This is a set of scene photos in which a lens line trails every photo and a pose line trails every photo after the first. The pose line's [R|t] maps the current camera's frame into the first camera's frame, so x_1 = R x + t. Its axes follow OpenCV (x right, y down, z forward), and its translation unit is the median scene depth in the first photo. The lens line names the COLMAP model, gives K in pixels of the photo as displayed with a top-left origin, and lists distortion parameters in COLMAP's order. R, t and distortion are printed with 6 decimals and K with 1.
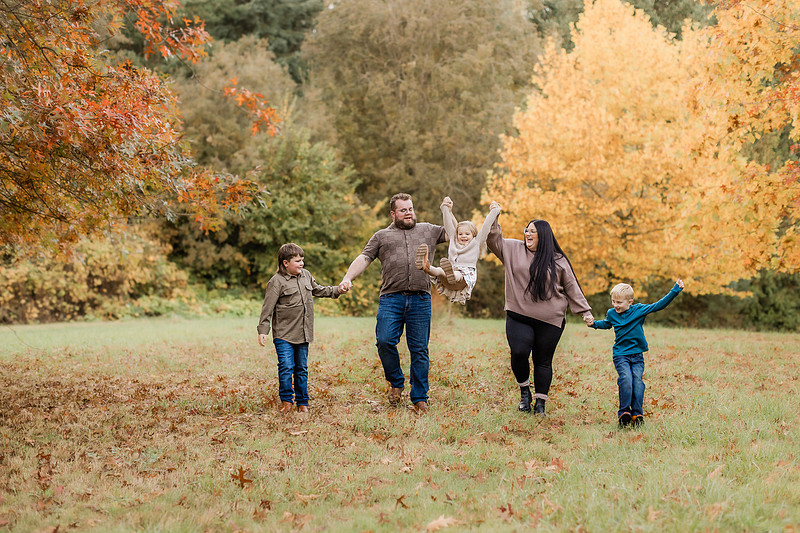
lens RADIAL K [[1164.9, 0, 398.6], [0, 1164.9, 264.7], [0, 0, 1]] dist [0.002431, 0.155733]
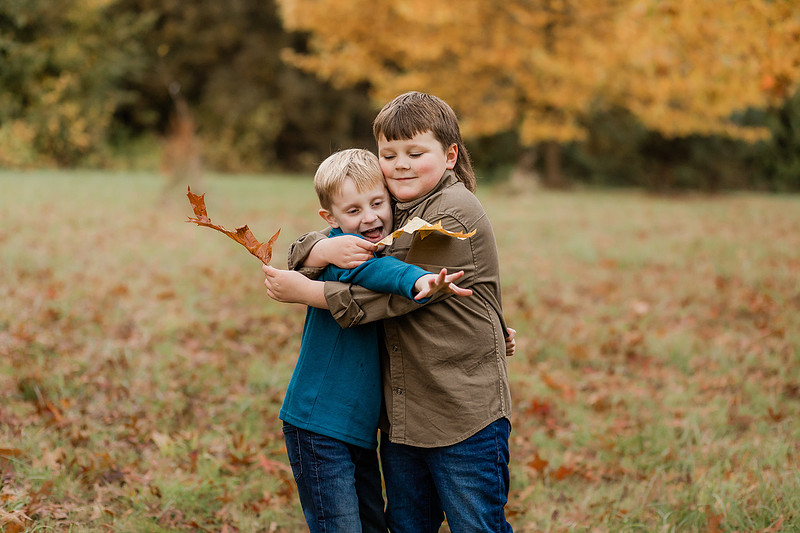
lens RADIAL K [[1899.7, 0, 398.5], [0, 1899.7, 267.0], [0, 0, 1]] dist [0.104707, 0.125948]
pose [[0.994368, 0.002349, 0.105953, 0.025199], [-0.013133, 0.994779, 0.101201, -0.002177], [-0.105162, -0.102023, 0.989208, 0.091570]]
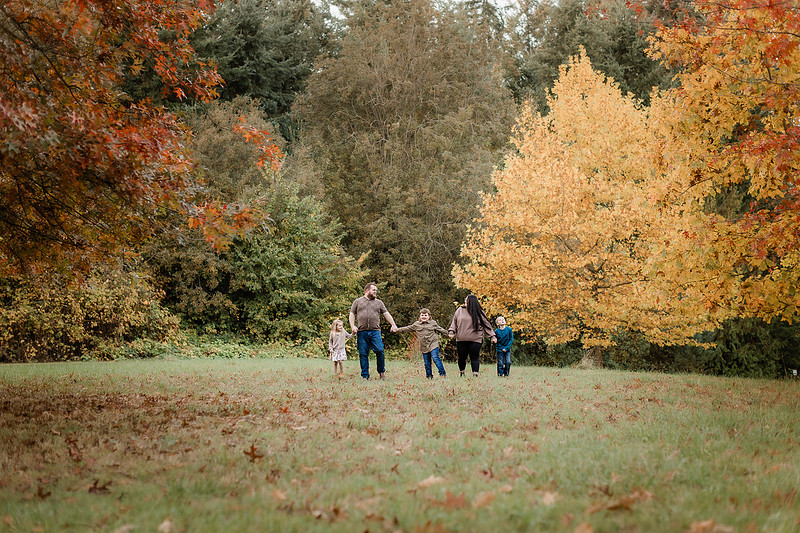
lens RADIAL K [[1122.6, 0, 397.4], [0, 1122.6, 261.9], [0, 0, 1]] dist [0.018669, 0.066094]
pose [[0.999759, 0.014909, 0.016126, -0.002245], [-0.014030, 0.998478, -0.053336, 0.007946], [-0.016897, 0.053097, 0.998446, -0.014680]]
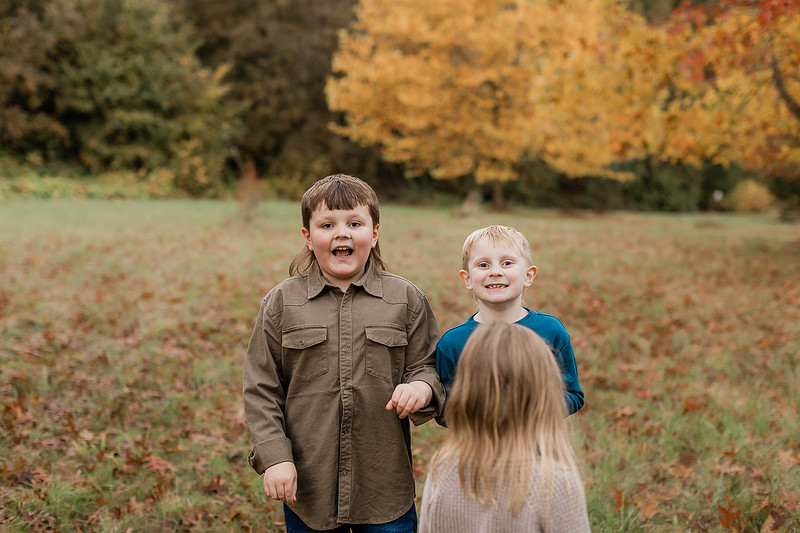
lens RADIAL K [[1145.6, 0, 393.1], [0, 1145.6, 264.1], [0, 0, 1]] dist [0.020842, 0.026094]
pose [[0.996632, 0.002705, 0.081955, 0.044267], [-0.011868, 0.993689, 0.111536, -0.003891], [-0.081136, -0.112134, 0.990375, 0.126421]]
